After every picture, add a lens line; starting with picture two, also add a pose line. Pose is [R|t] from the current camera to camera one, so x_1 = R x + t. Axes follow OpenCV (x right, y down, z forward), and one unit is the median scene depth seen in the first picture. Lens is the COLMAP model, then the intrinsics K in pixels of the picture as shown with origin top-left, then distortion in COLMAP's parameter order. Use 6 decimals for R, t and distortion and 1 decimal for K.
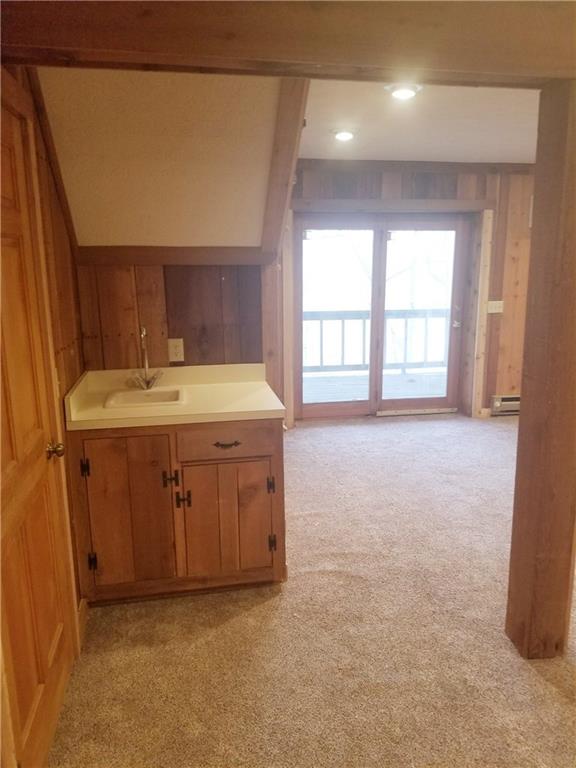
lens RADIAL K [[600.1, 0, 309.2], [0, 600.1, 381.7], [0, 0, 1]] dist [0.050963, -0.087546]
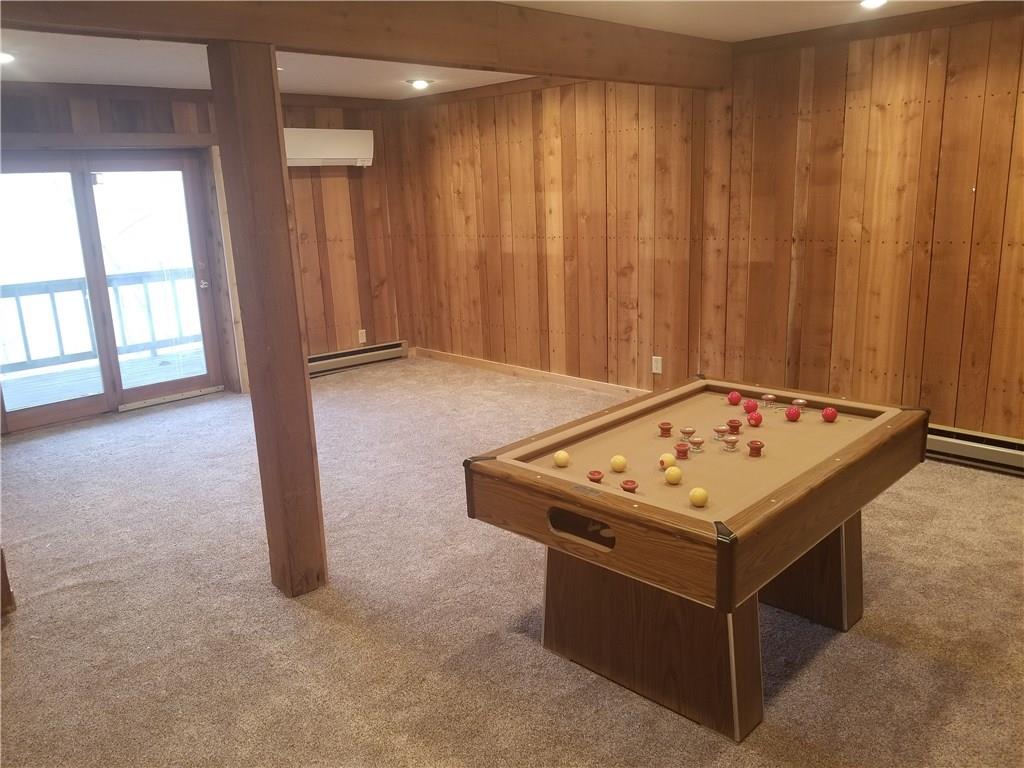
lens RADIAL K [[800.2, 0, 497.2], [0, 800.2, 387.5], [0, 0, 1]] dist [0.050963, -0.087546]
pose [[0.849545, -0.160183, 0.502608, 0.010778], [0.143249, 0.987032, 0.072439, 0.025052], [-0.507694, 0.010458, 0.861474, -0.178097]]
